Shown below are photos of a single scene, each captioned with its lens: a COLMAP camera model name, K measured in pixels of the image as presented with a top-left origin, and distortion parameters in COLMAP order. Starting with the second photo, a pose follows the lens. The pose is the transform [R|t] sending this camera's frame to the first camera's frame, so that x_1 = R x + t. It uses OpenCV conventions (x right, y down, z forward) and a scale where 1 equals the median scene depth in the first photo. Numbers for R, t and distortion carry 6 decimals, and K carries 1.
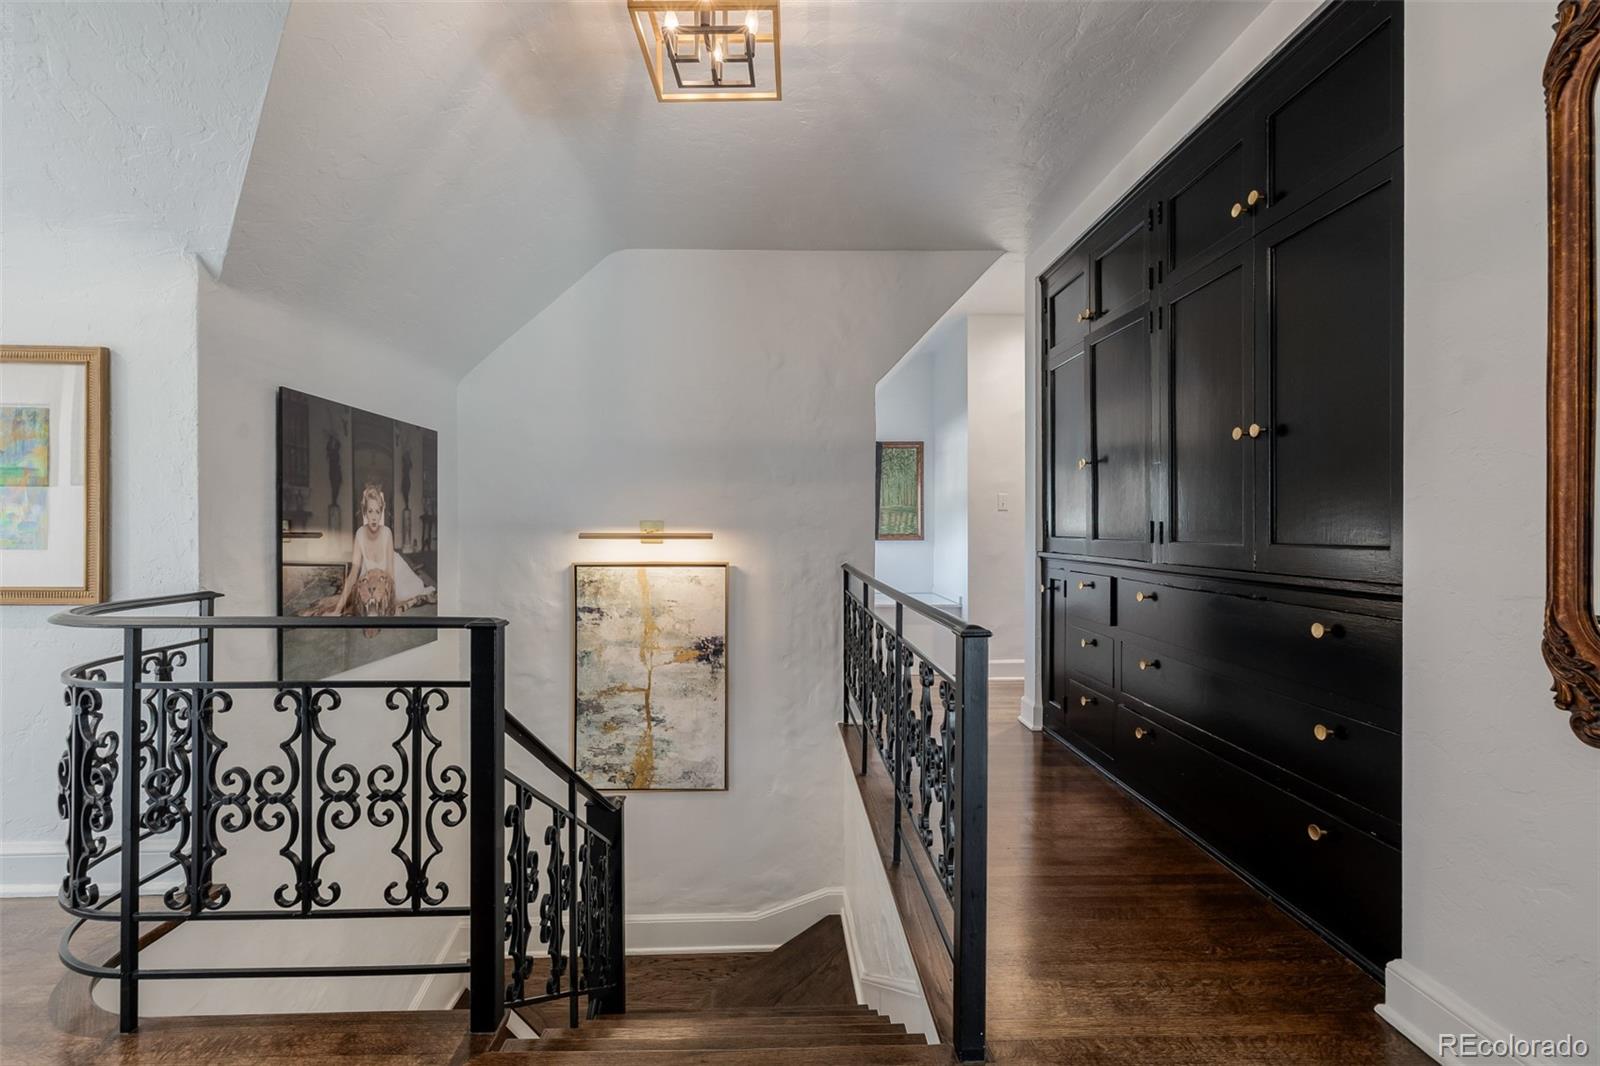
lens RADIAL K [[688.0, 0, 797.0], [0, 688.0, 532.6], [0, 0, 1]] dist [-0.002627, -0.000578]
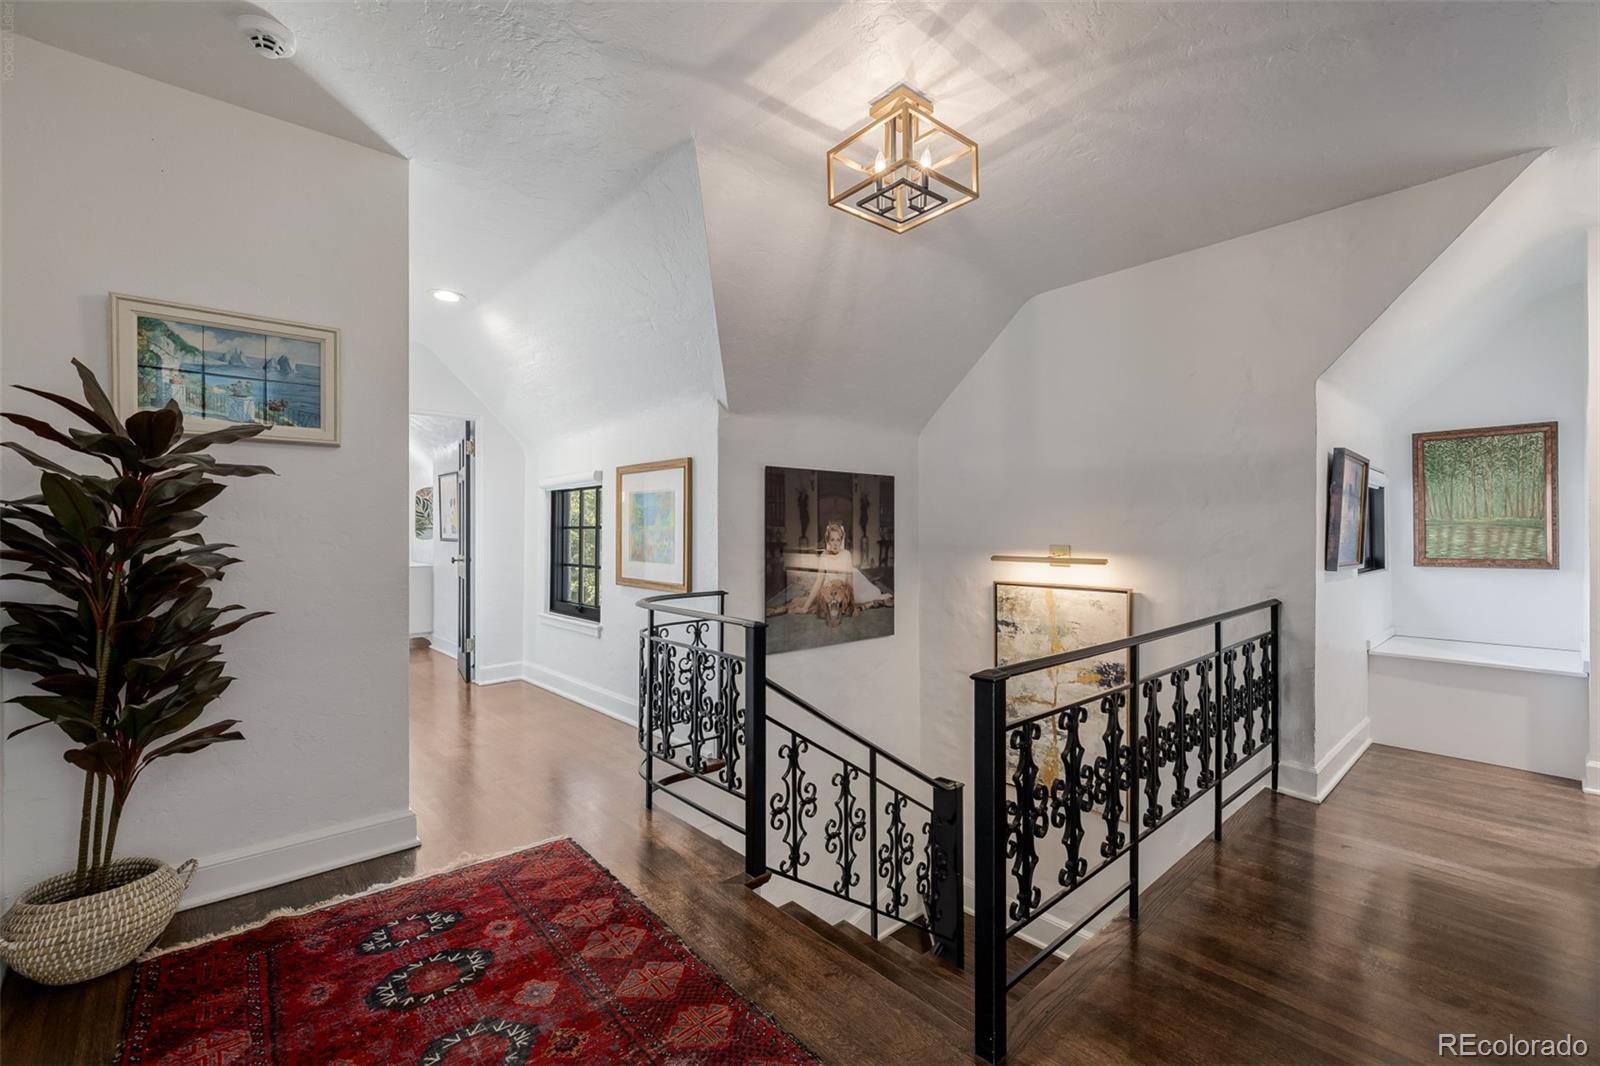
lens RADIAL K [[688.0, 0, 800.5], [0, 688.0, 529.8], [0, 0, 1]] dist [-0.002627, -0.000578]
pose [[0.641064, -0.003973, -0.767477, 0.390549], [-0.002821, 0.999968, -0.007533, -0.035763], [0.767482, 0.006994, 0.641032, 0.018066]]
